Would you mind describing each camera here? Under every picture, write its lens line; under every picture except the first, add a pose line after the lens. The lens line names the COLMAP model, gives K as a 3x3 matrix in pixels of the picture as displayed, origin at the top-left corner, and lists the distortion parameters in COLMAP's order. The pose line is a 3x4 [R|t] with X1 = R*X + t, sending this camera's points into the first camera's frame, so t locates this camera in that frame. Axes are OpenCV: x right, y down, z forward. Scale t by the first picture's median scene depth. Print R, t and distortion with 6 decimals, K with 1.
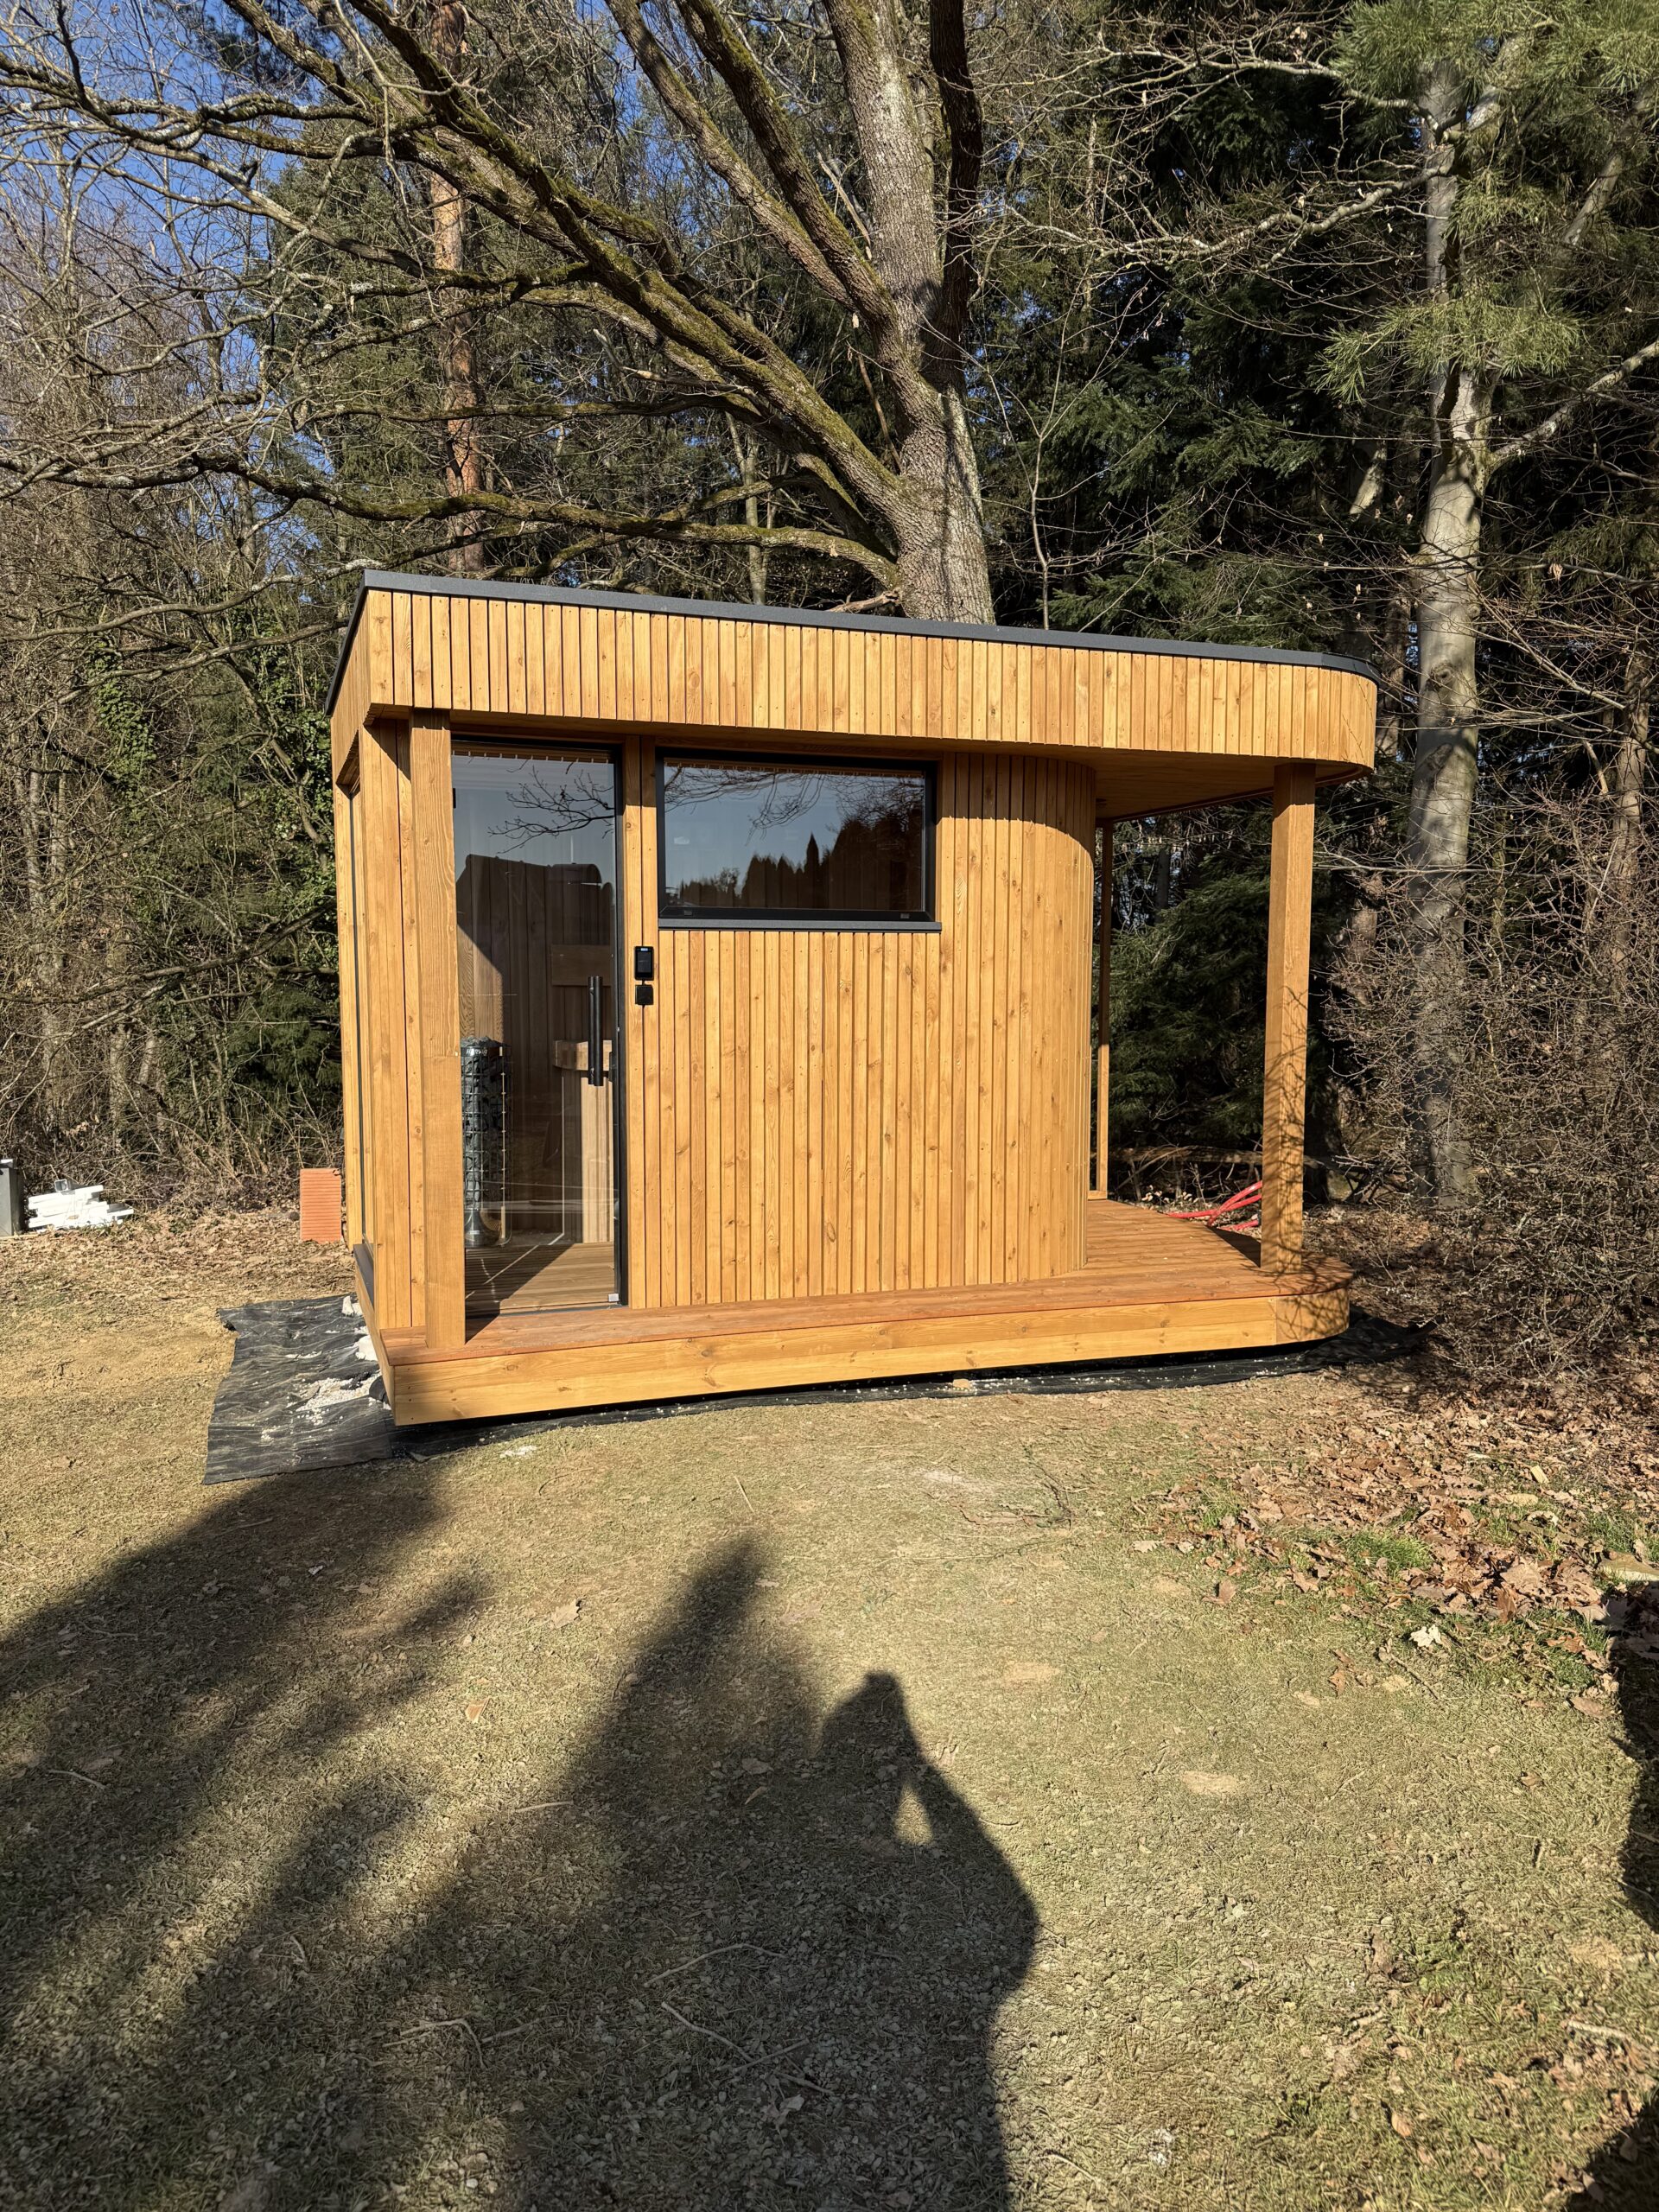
lens RADIAL K [[1575.5, 0, 832.1], [0, 1575.5, 1113.0], [0, 0, 1]] dist [0.046574, -0.056658]
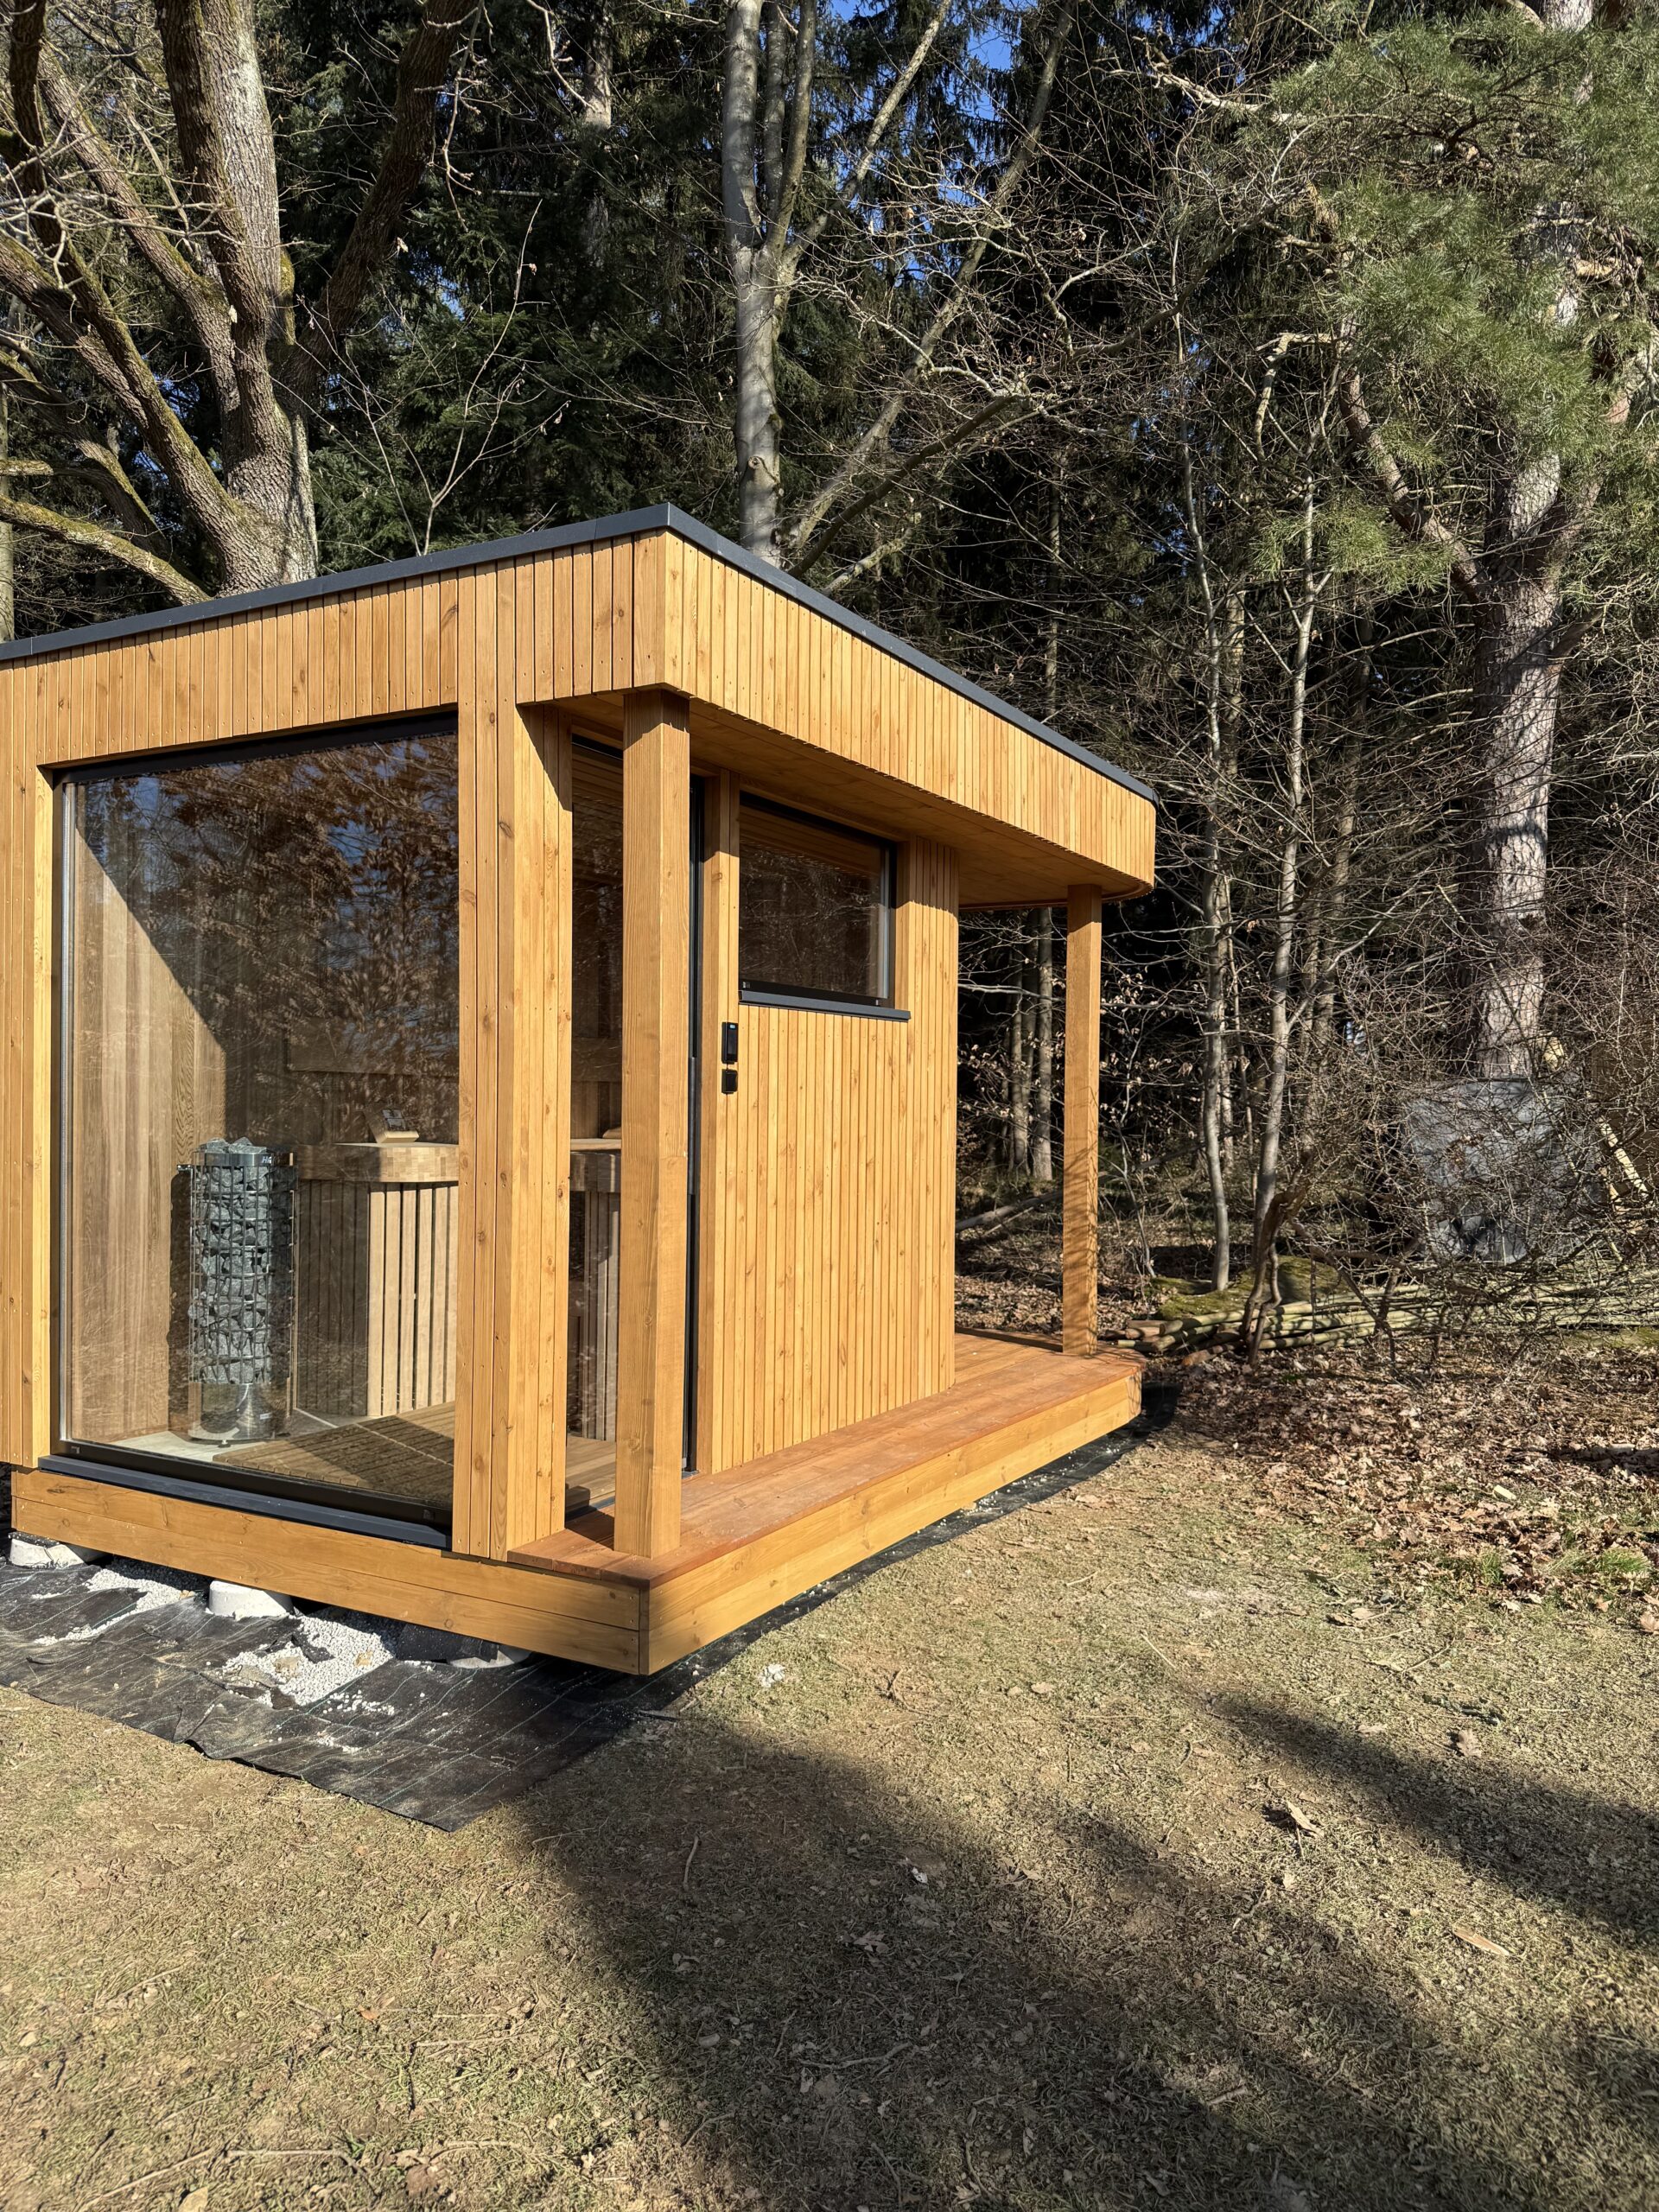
lens RADIAL K [[1575.5, 0, 845.9], [0, 1575.5, 1105.0], [0, 0, 1]] dist [0.046574, -0.056658]
pose [[0.757181, 0.005489, 0.653182, -0.584842], [0.044701, 0.997185, -0.060199, -0.010356], [-0.651674, 0.074779, 0.754804, 0.329627]]
